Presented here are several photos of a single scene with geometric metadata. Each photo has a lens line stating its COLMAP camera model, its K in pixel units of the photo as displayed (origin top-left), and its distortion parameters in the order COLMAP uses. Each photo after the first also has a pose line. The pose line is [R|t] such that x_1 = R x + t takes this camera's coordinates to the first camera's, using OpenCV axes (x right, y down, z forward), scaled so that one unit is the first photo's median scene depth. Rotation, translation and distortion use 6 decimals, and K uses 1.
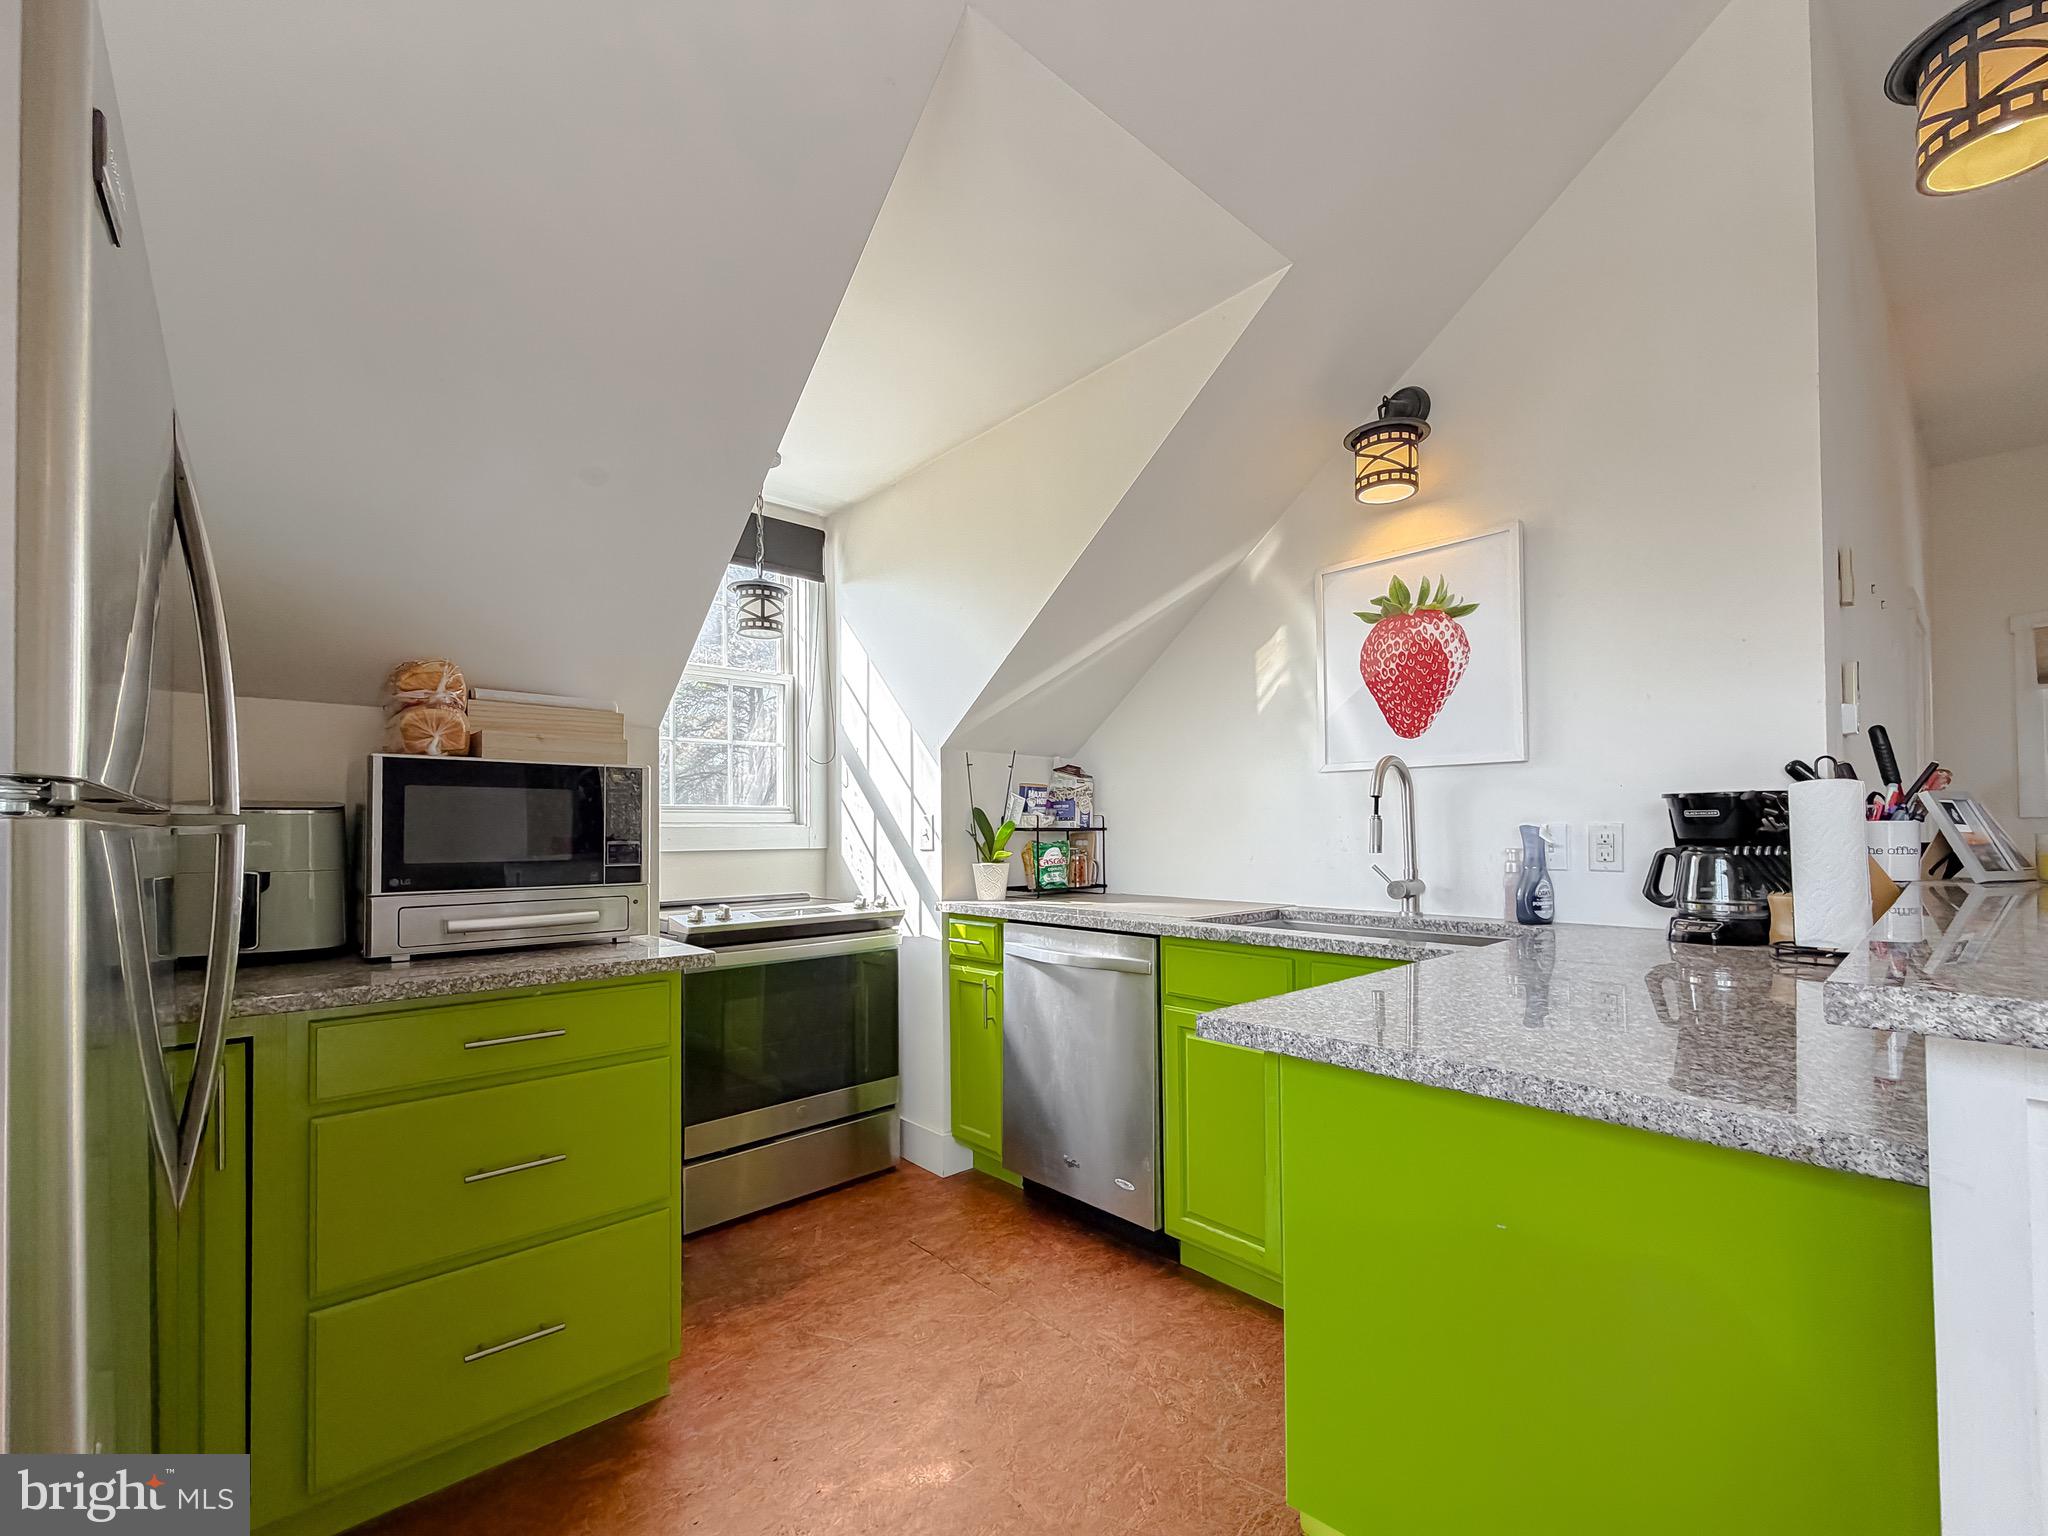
lens RADIAL K [[837.8, 0, 1036.9], [0, 837.8, 825.1], [0, 0, 1]] dist [0.005352, -0.001890]
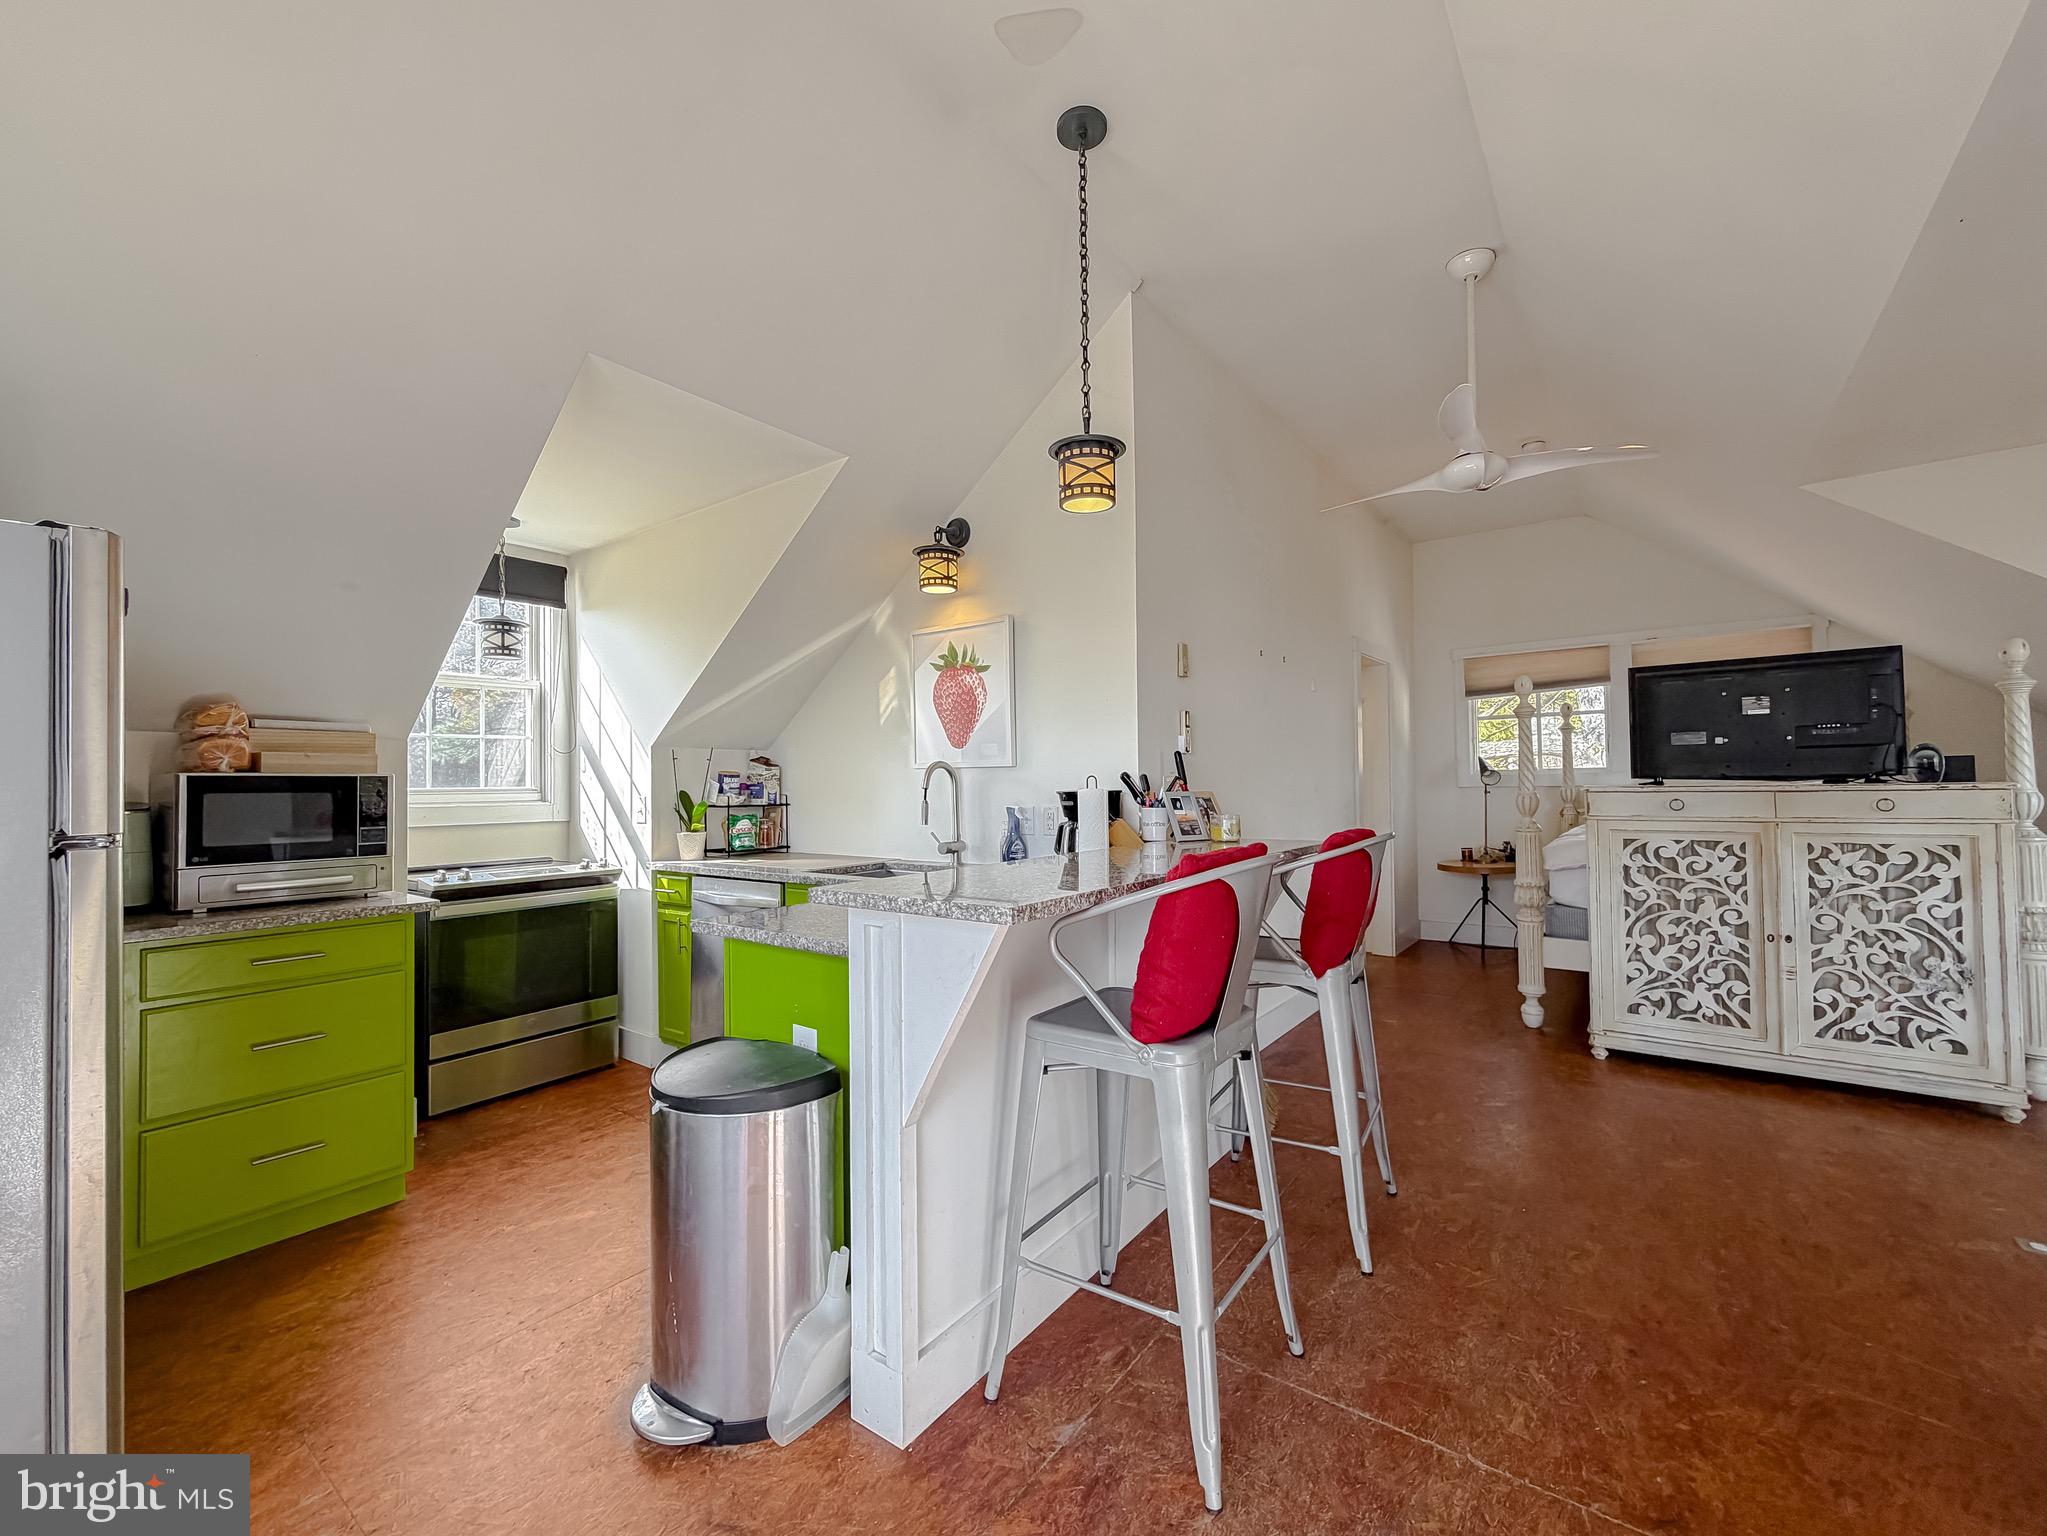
lens RADIAL K [[837.4, 0, 1040.2], [0, 837.4, 770.2], [0, 0, 1]] dist [0.005352, -0.001890]
pose [[0.983137, -0.002959, 0.182846, 0.311581], [0.004445, 0.999960, -0.007717, -0.051362], [-0.182816, 0.008400, 0.983111, -0.528344]]
